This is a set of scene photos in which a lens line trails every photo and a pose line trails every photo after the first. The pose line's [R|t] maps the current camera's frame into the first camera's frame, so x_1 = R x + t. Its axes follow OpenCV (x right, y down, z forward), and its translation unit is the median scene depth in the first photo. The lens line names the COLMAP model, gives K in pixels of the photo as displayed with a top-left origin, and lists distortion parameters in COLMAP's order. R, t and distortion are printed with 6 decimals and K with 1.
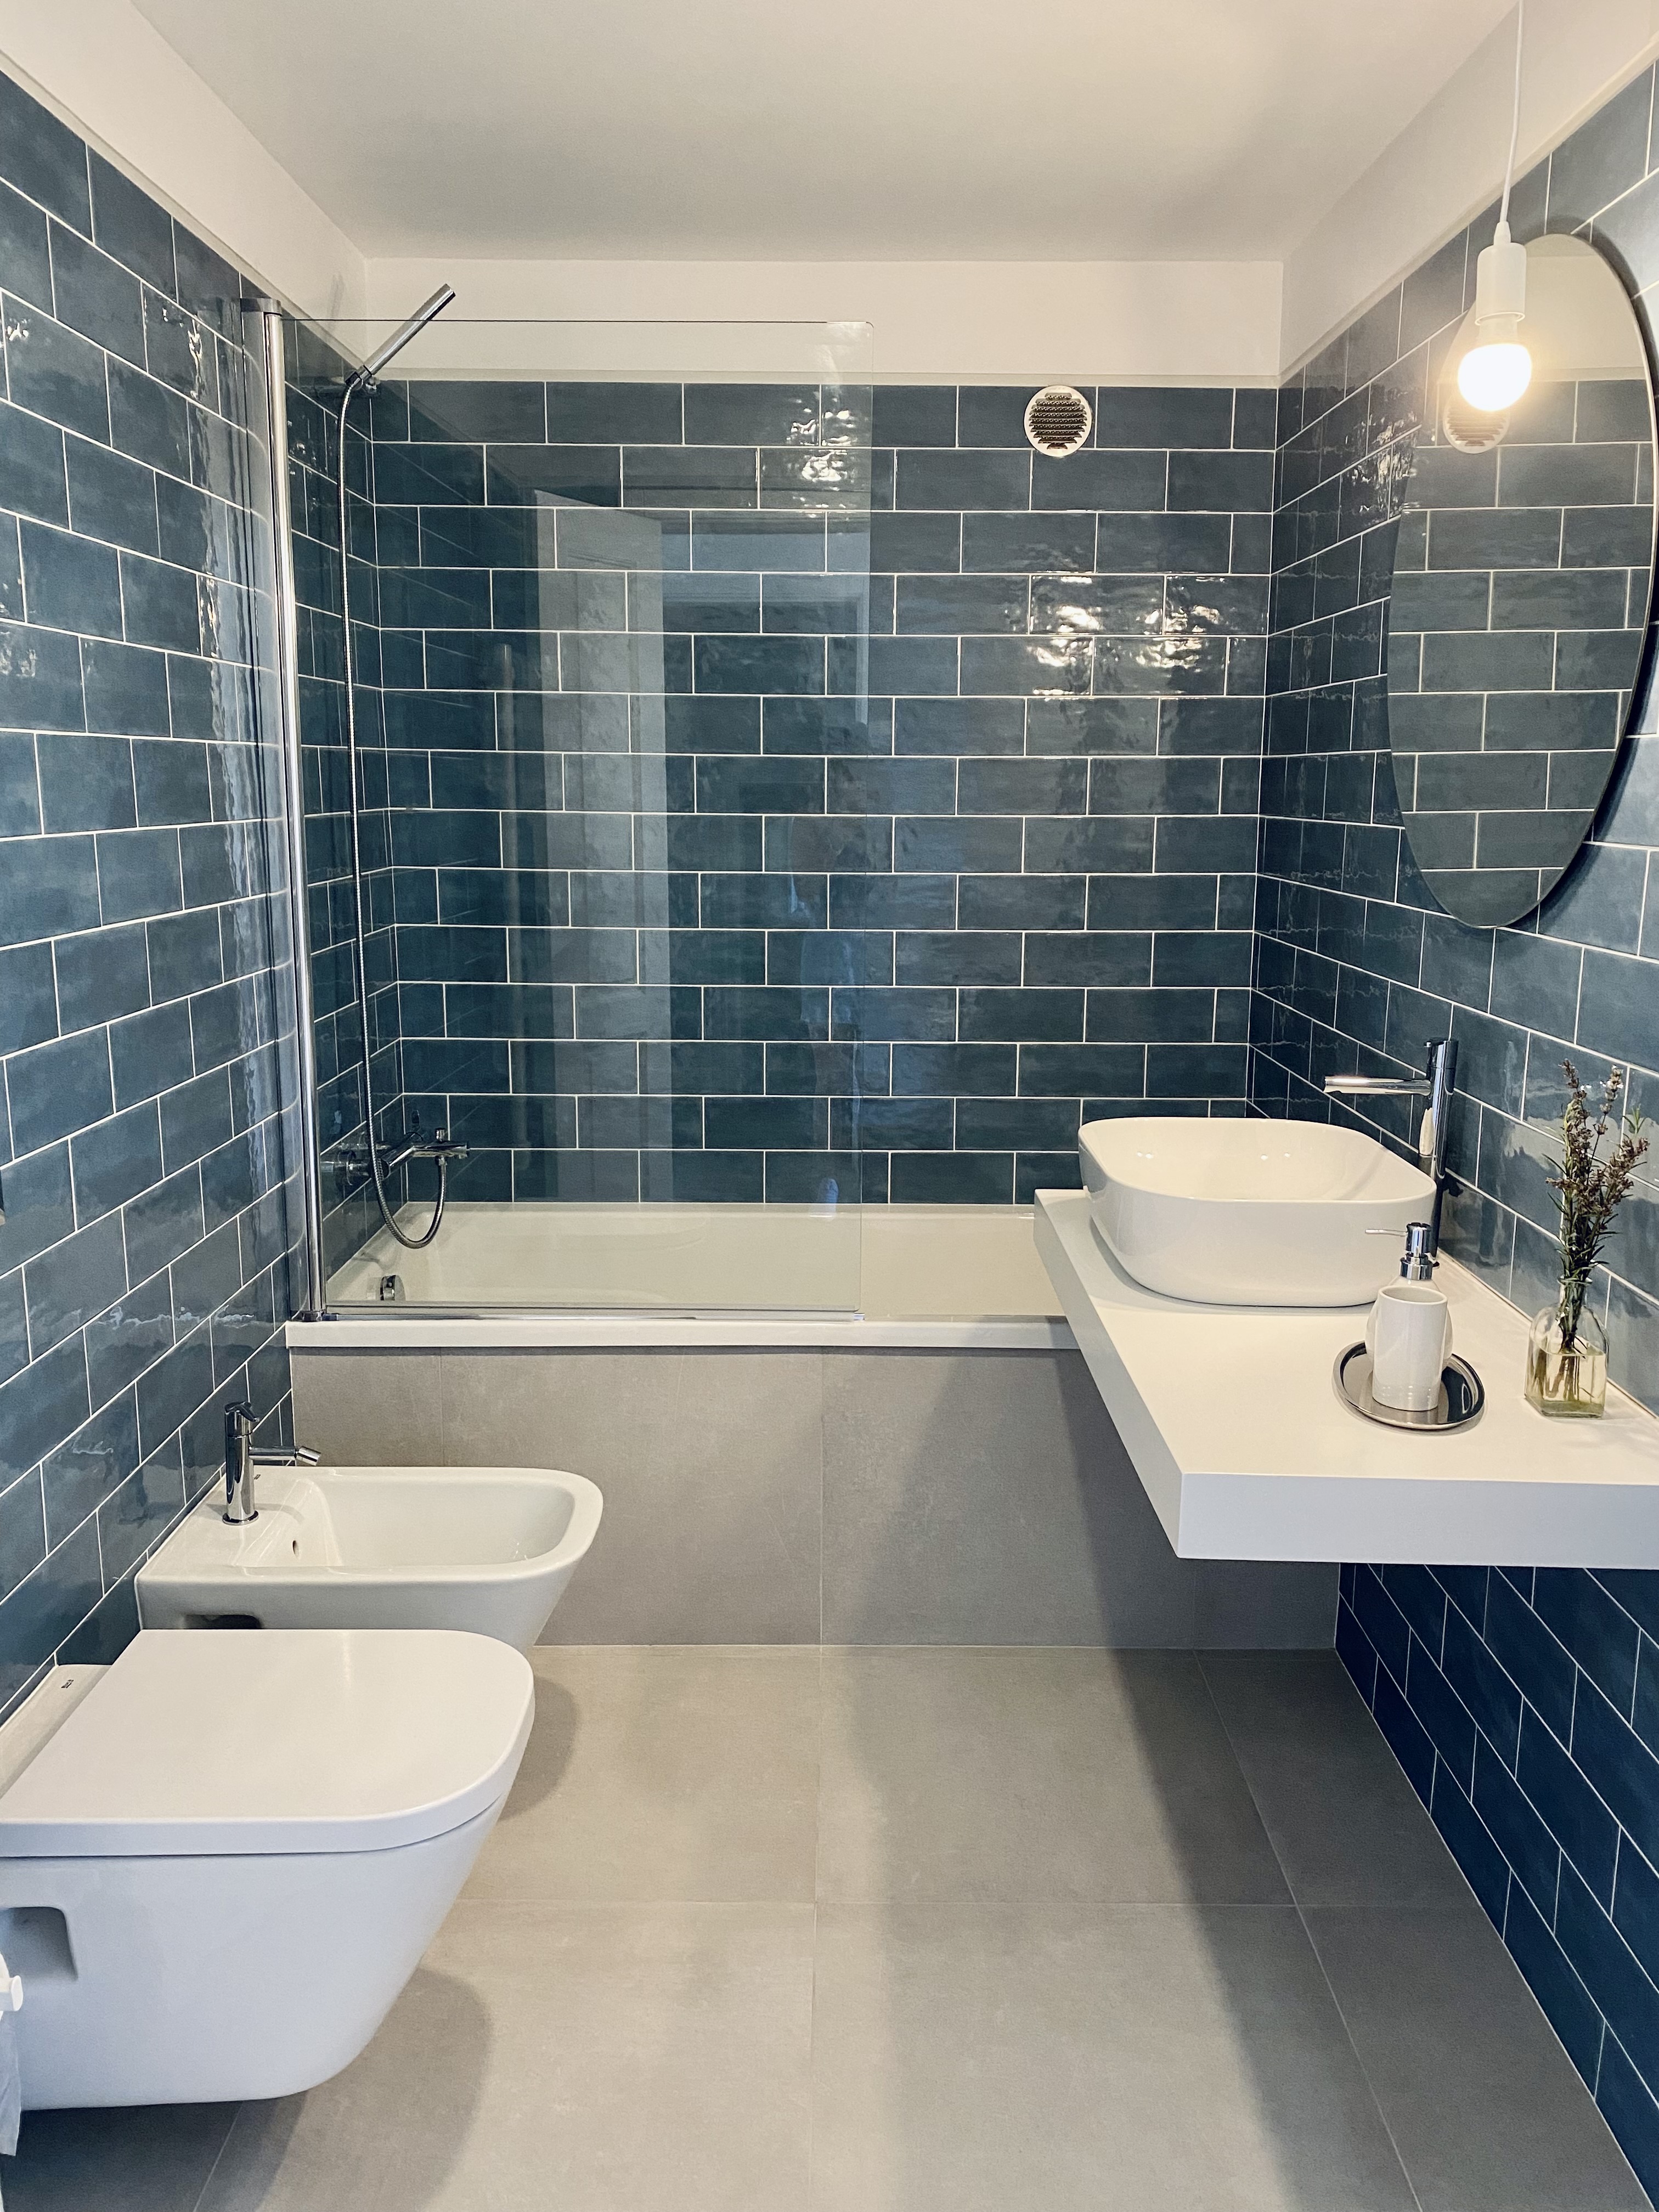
lens RADIAL K [[1701.8, 0, 834.9], [0, 1701.8, 1082.7], [0, 0, 1]] dist [0.056213, -0.064452]
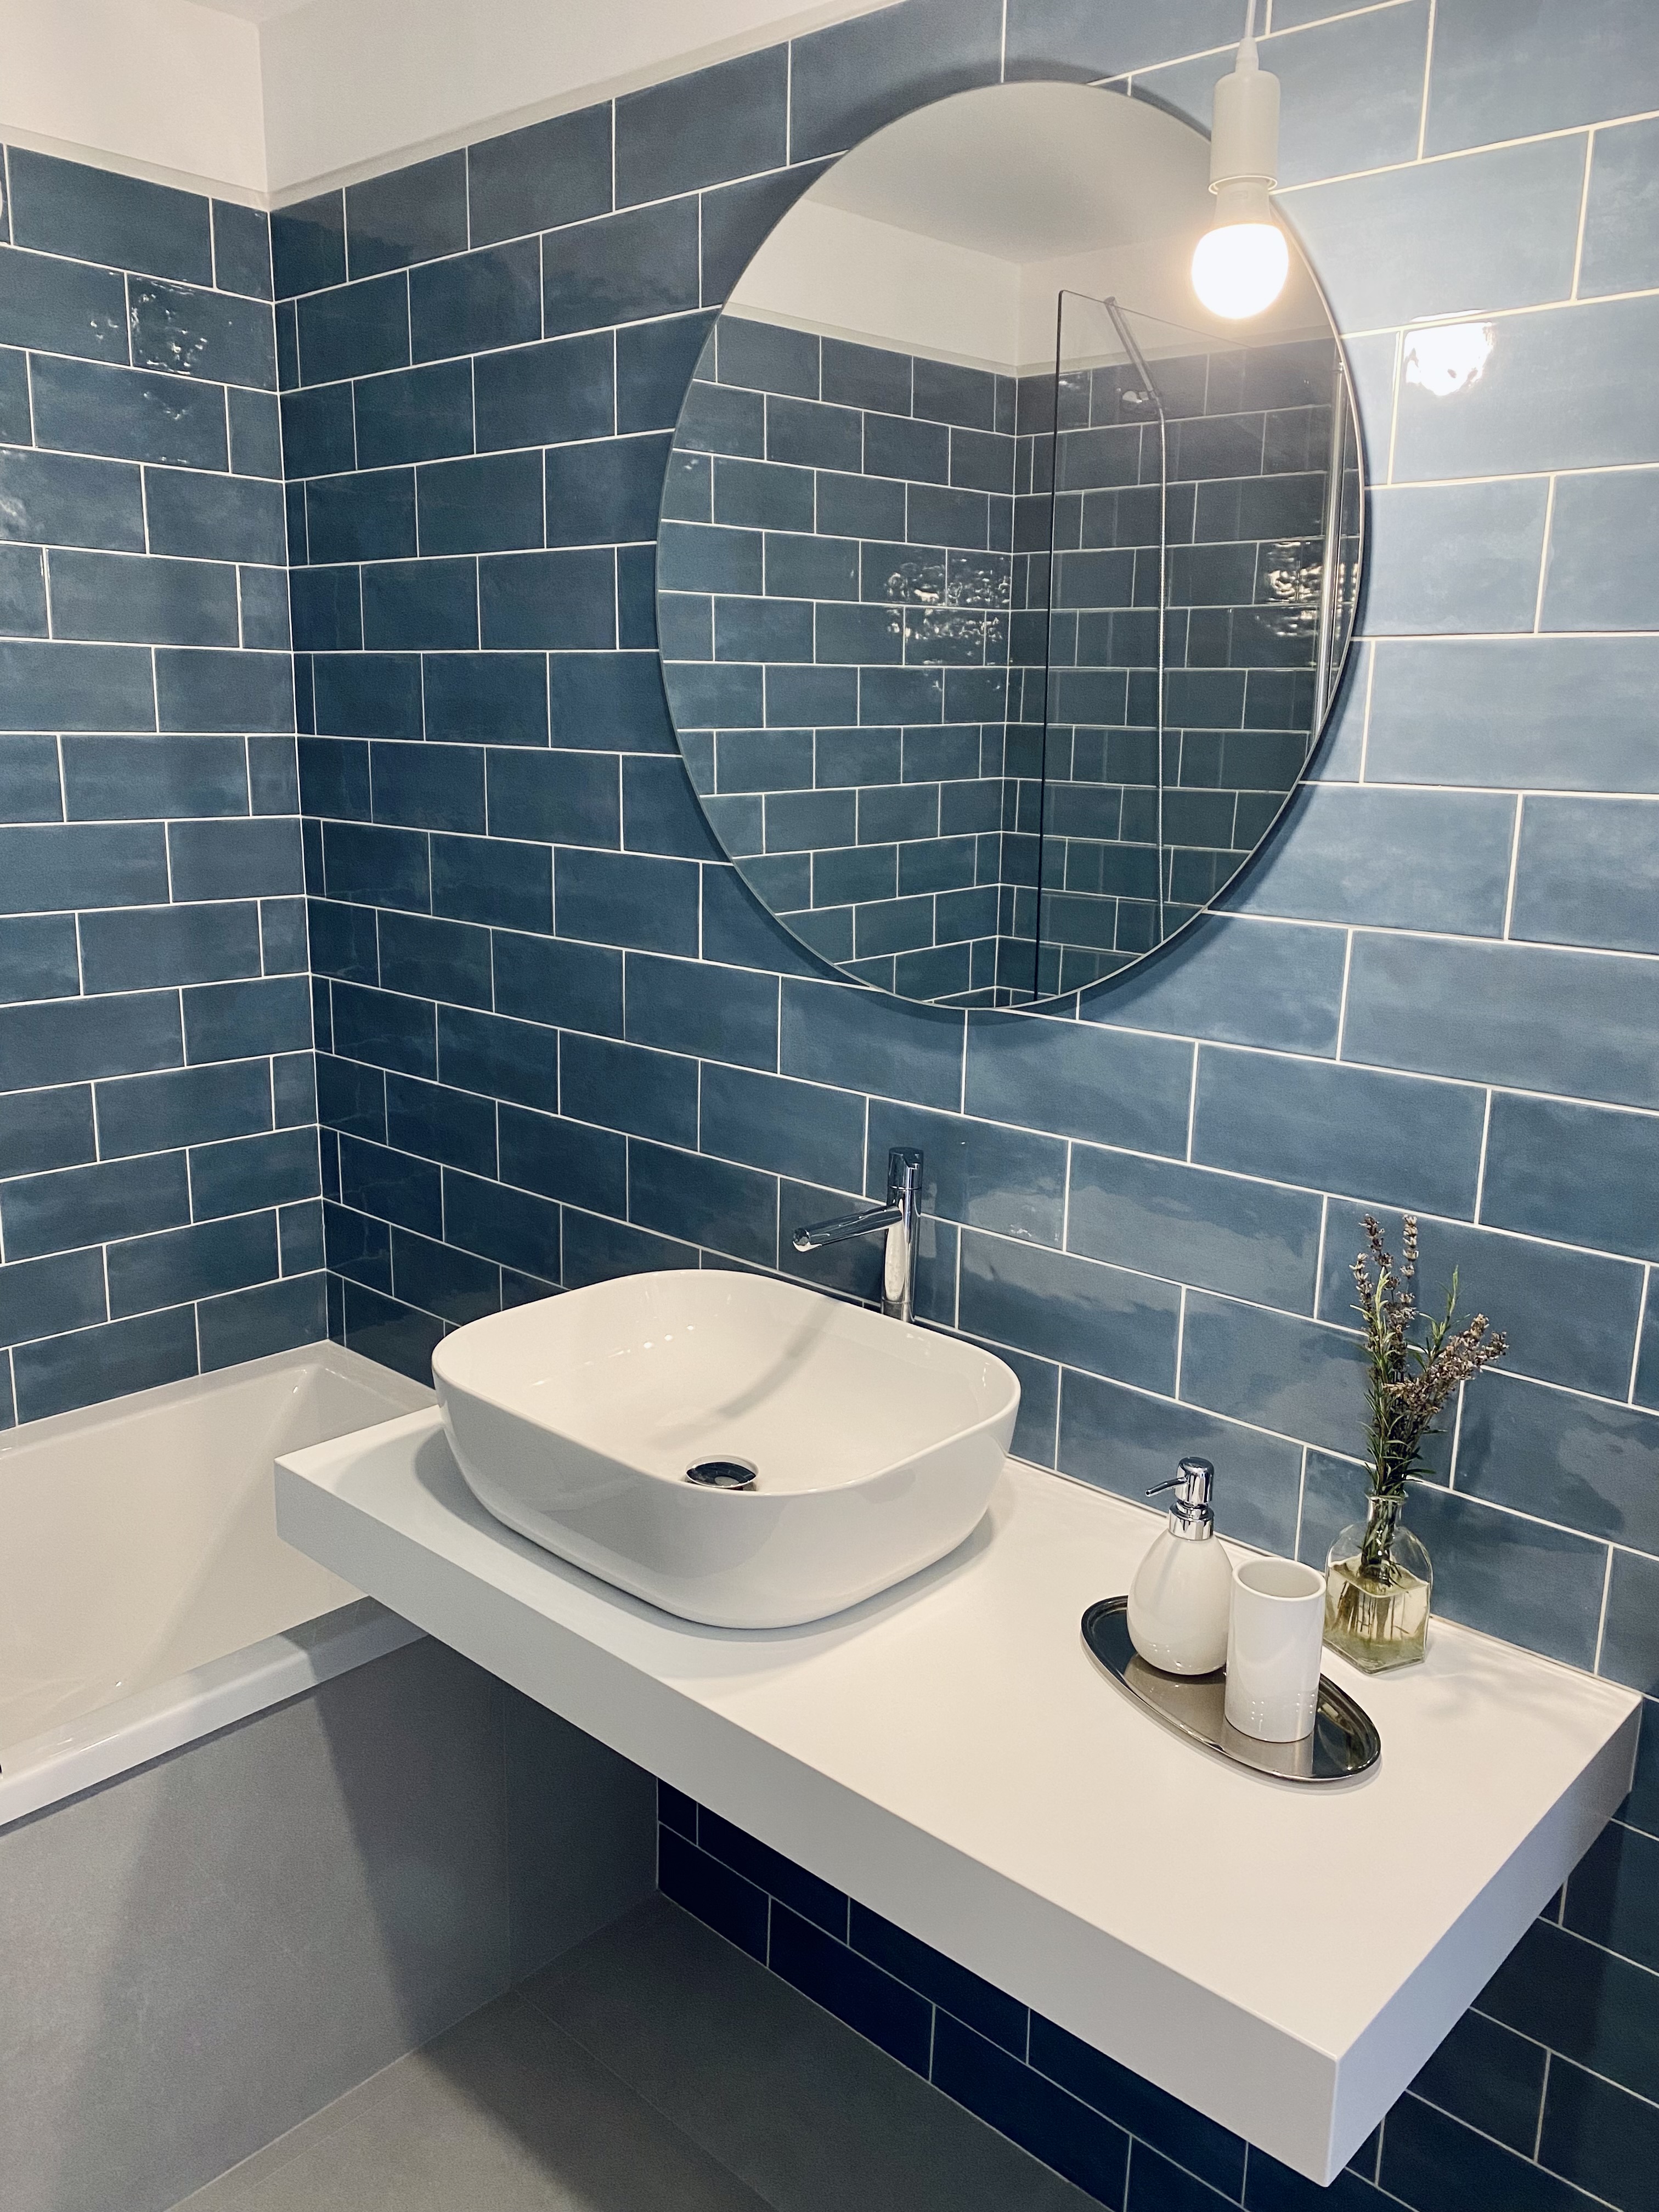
lens RADIAL K [[1701.8, 0, 834.9], [0, 1701.8, 1082.7], [0, 0, 1]] dist [0.056213, -0.064452]
pose [[0.675314, -0.149524, 0.722214, -0.169123], [0.112813, 0.988652, 0.099199, -0.107435], [-0.728851, 0.014485, 0.684519, 0.398859]]
